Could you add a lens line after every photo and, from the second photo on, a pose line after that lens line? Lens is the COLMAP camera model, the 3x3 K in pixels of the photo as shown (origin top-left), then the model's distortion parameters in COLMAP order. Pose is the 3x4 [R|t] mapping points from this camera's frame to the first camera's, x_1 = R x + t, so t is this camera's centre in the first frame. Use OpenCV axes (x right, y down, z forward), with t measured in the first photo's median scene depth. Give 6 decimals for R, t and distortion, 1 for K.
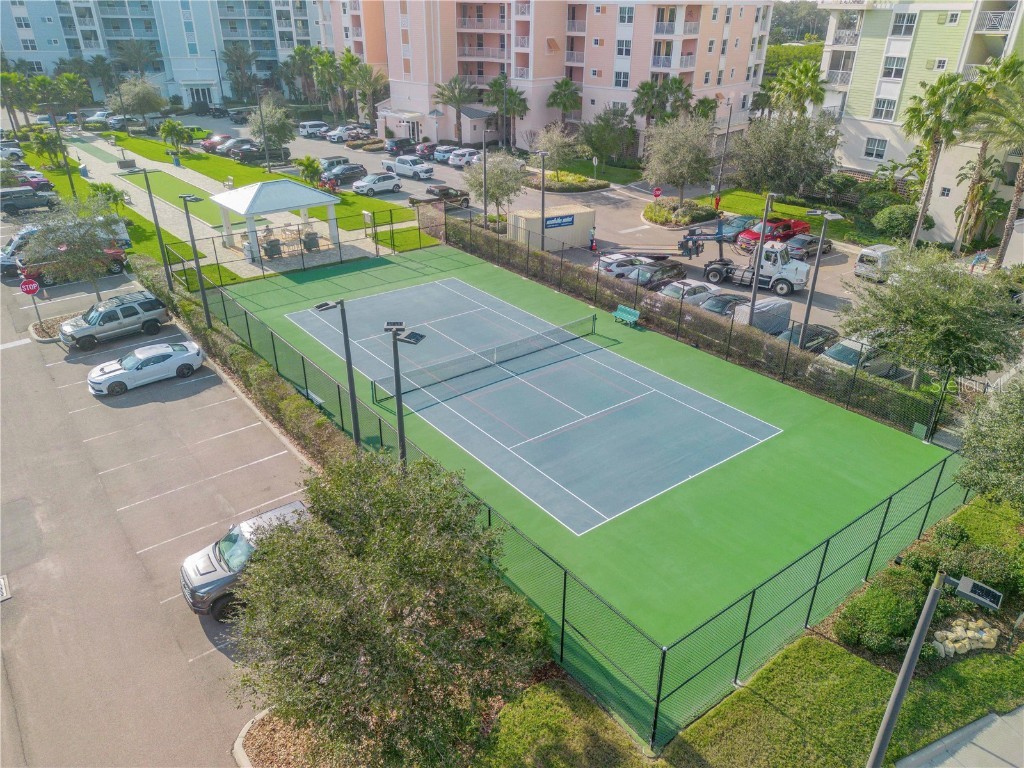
lens RADIAL K [[717.7, 0, 512.0], [0, 717.7, 384.0], [0, 0, 1]] dist [0.011086, 0.004144]
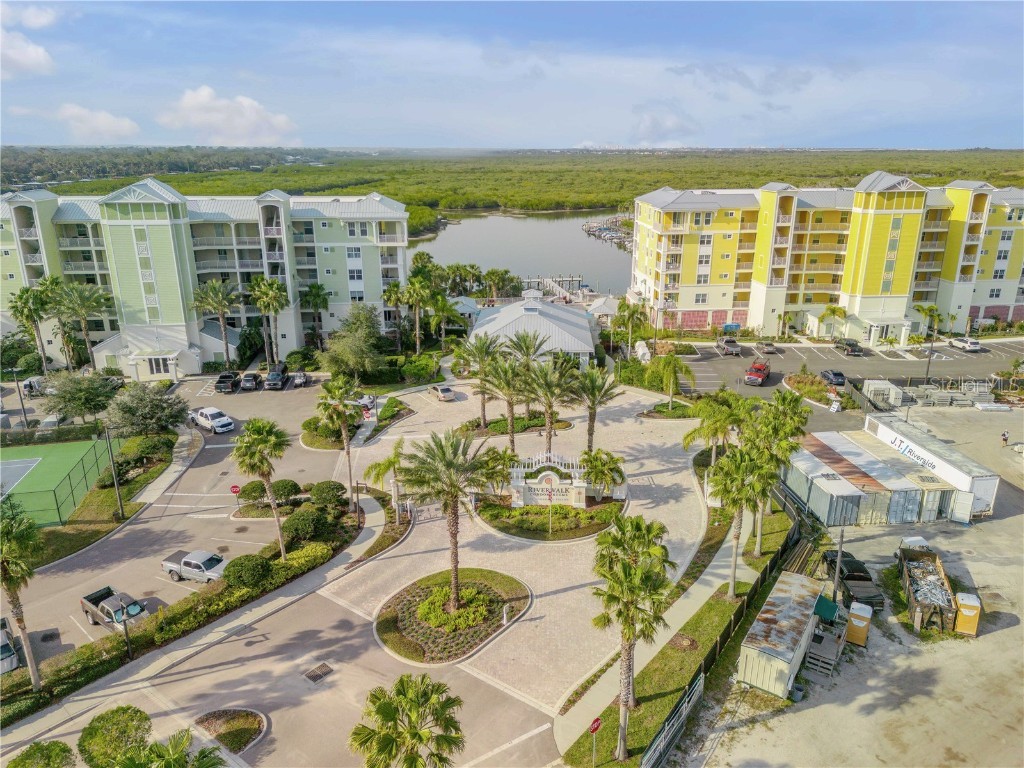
lens RADIAL K [[737.9, 0, 512.0], [0, 737.9, 384.0], [0, 0, 1]] dist [0.040588, -0.034079]
pose [[0.425854, -0.282109, 0.859688, -0.606824], [0.419708, 0.903332, 0.088524, 0.169016], [-0.801557, 0.323119, 0.503091, -0.935308]]
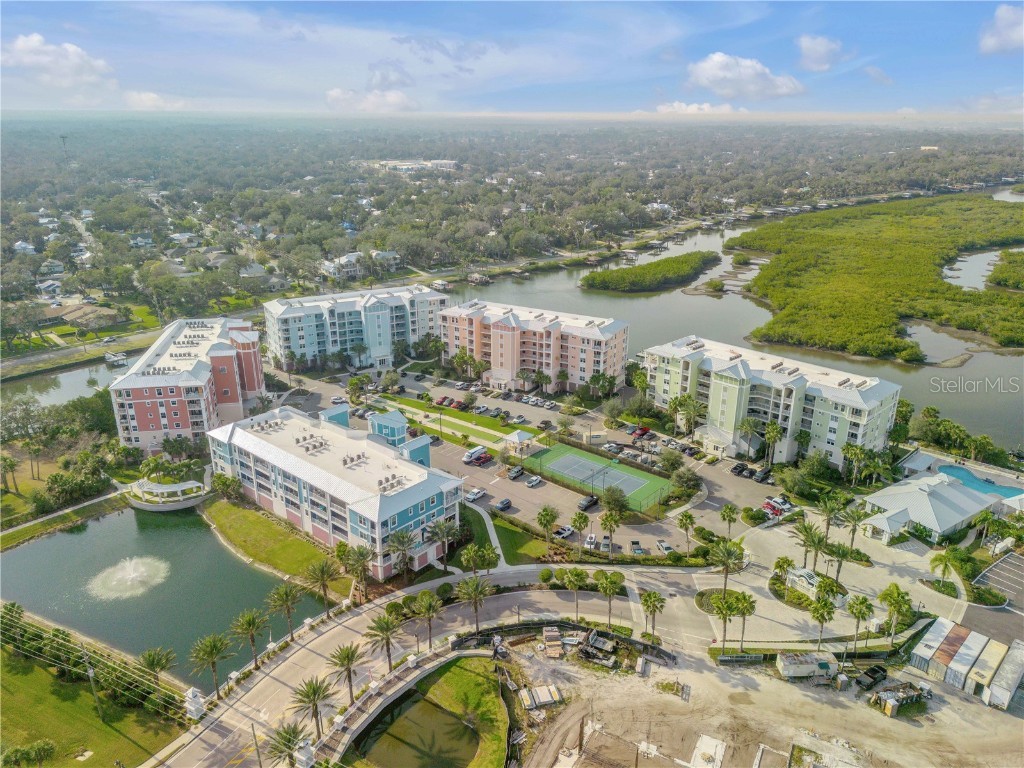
lens RADIAL K [[737.9, 0, 512.0], [0, 737.9, 384.0], [0, 0, 1]] dist [0.040588, -0.034079]
pose [[0.979174, -0.074551, 0.188841, -1.154063], [0.097728, 0.988366, -0.116544, -0.081232], [-0.177955, 0.132572, 0.975067, -3.065380]]
